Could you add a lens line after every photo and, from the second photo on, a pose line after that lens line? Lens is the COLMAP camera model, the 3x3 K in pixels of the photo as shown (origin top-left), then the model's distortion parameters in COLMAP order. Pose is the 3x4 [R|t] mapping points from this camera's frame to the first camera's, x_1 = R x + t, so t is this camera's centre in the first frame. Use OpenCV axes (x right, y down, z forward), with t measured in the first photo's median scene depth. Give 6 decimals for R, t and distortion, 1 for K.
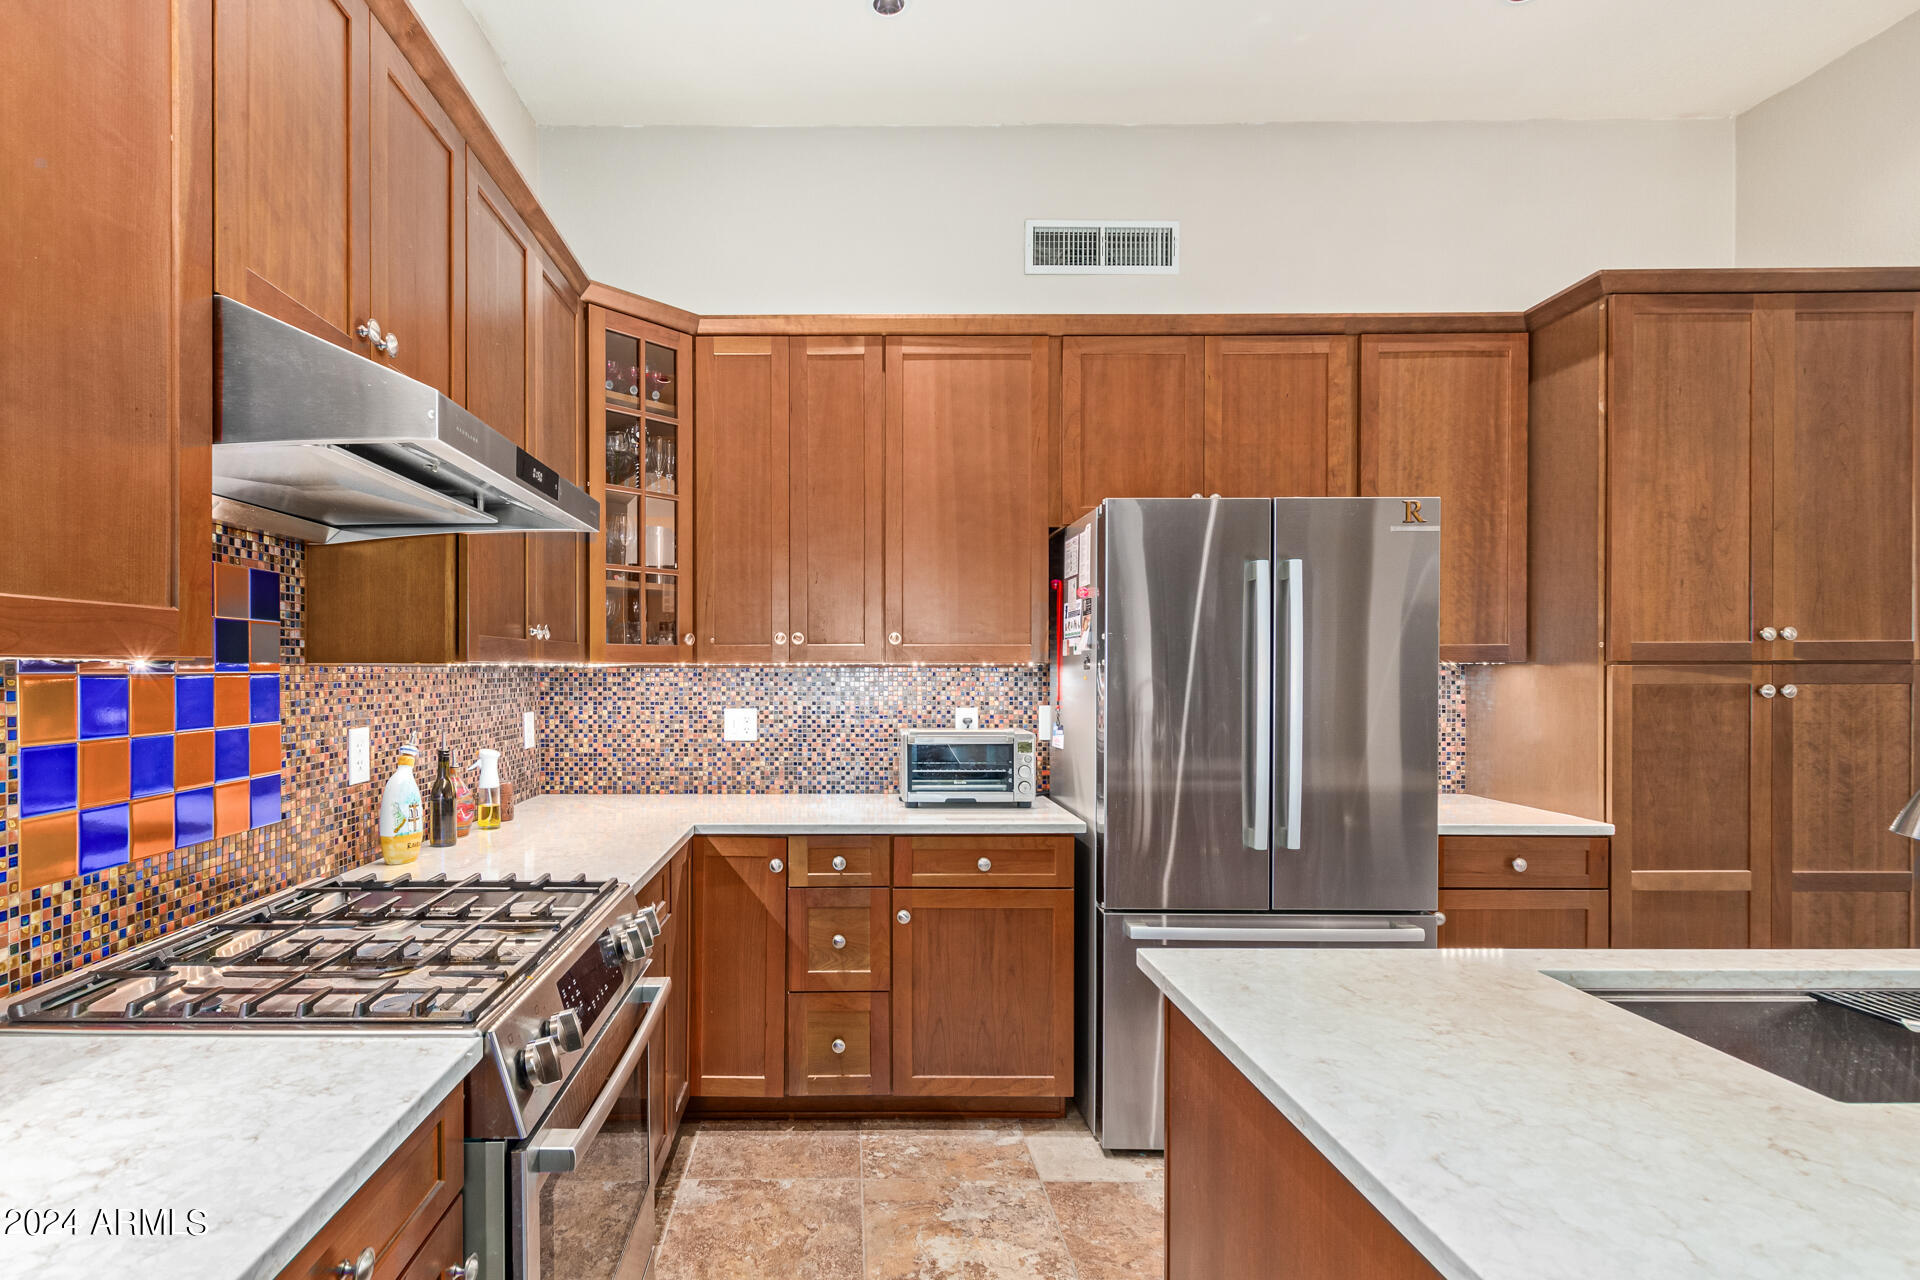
lens RADIAL K [[931.6, 0, 847.9], [0, 931.6, 669.2], [0, 0, 1]] dist [0.004086, -0.000629]
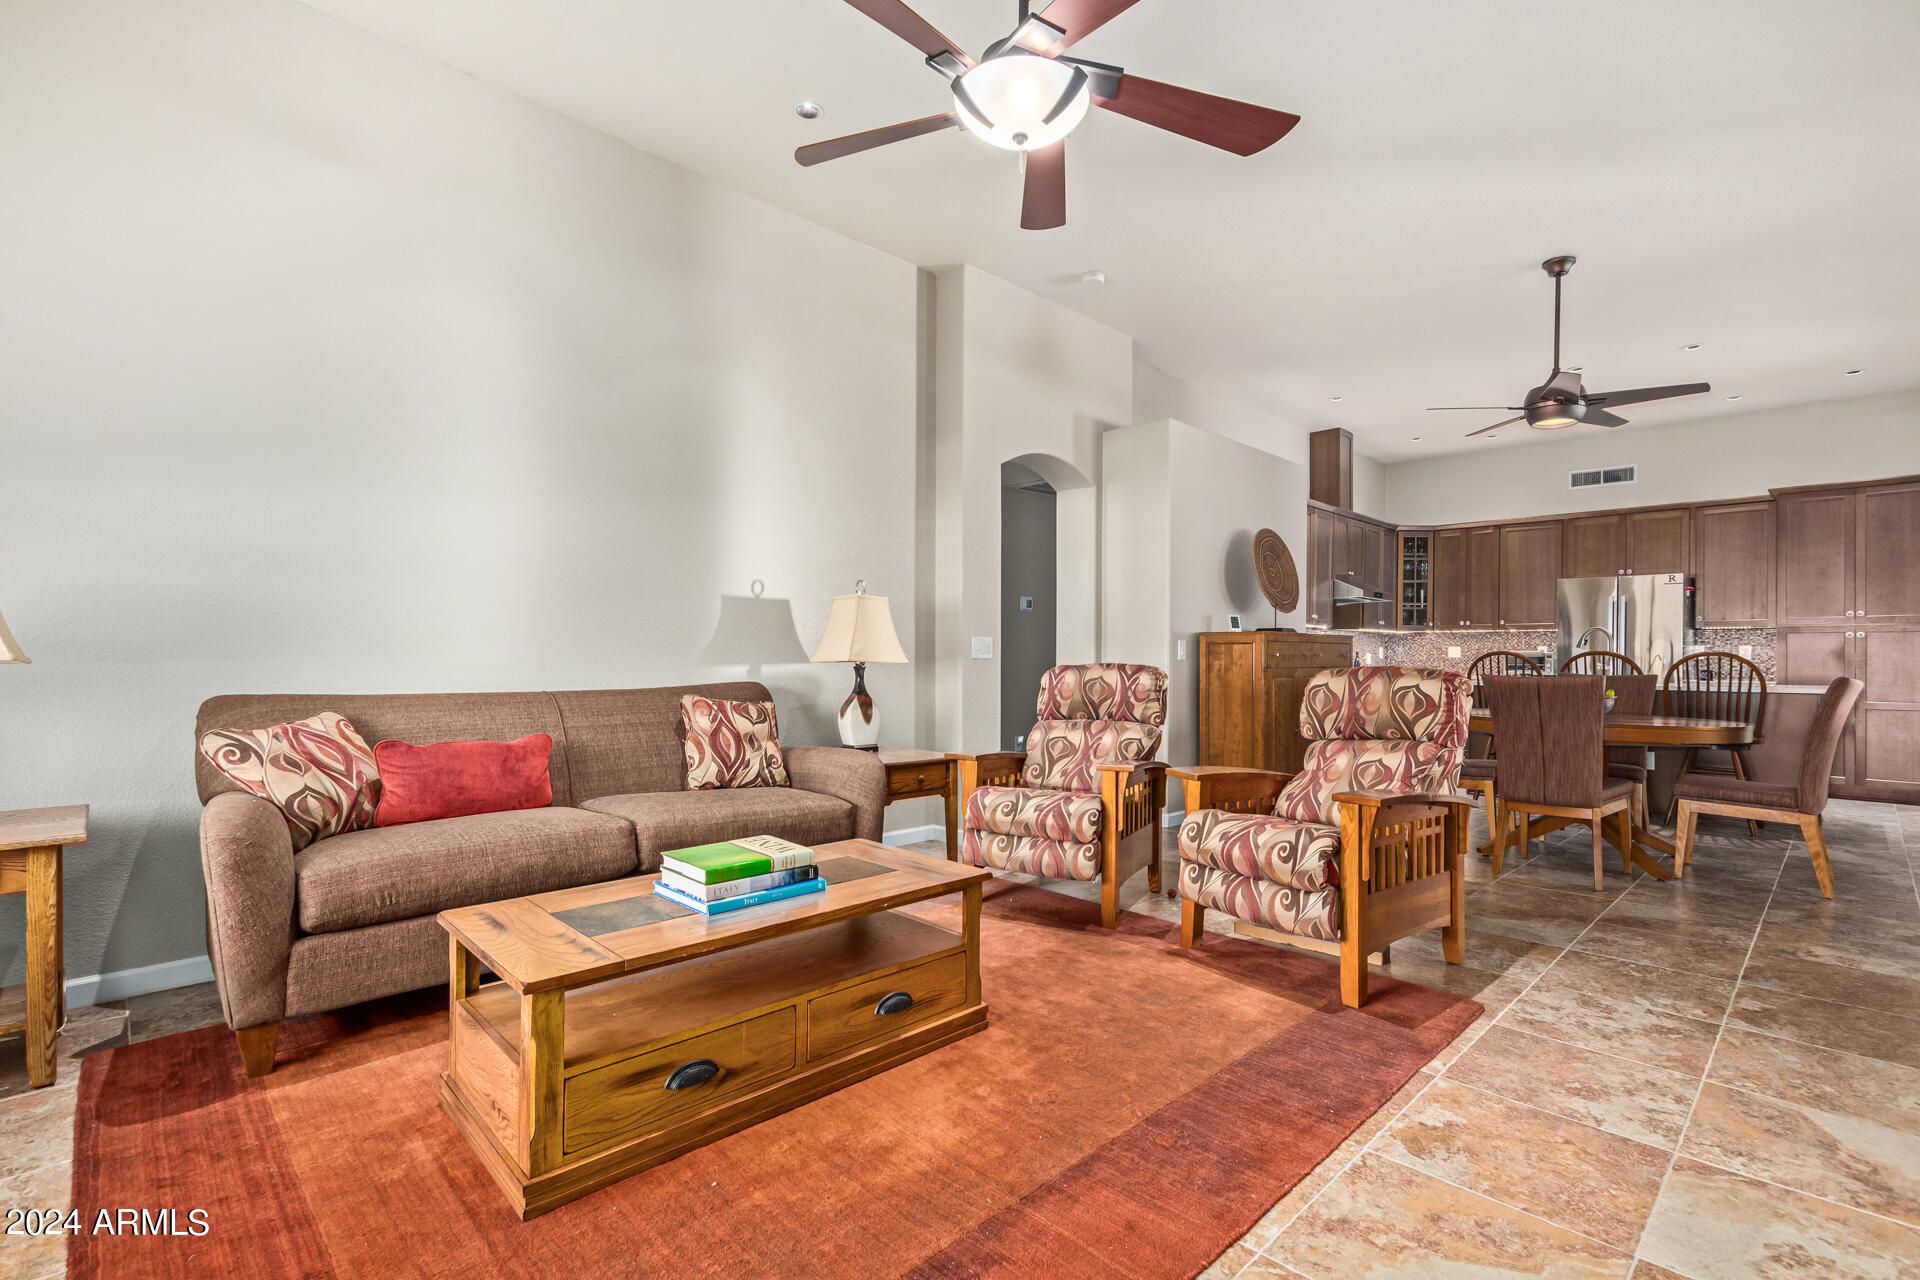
lens RADIAL K [[885.8, 0, 955.4], [0, 885.8, 656.7], [0, 0, 1]] dist [0.010622, -0.005348]
pose [[0.713863, 0.006655, -0.700254, 0.829853], [-0.009611, 0.999954, -0.000295, 0.101787], [0.700219, 0.006941, 0.713894, -2.415285]]
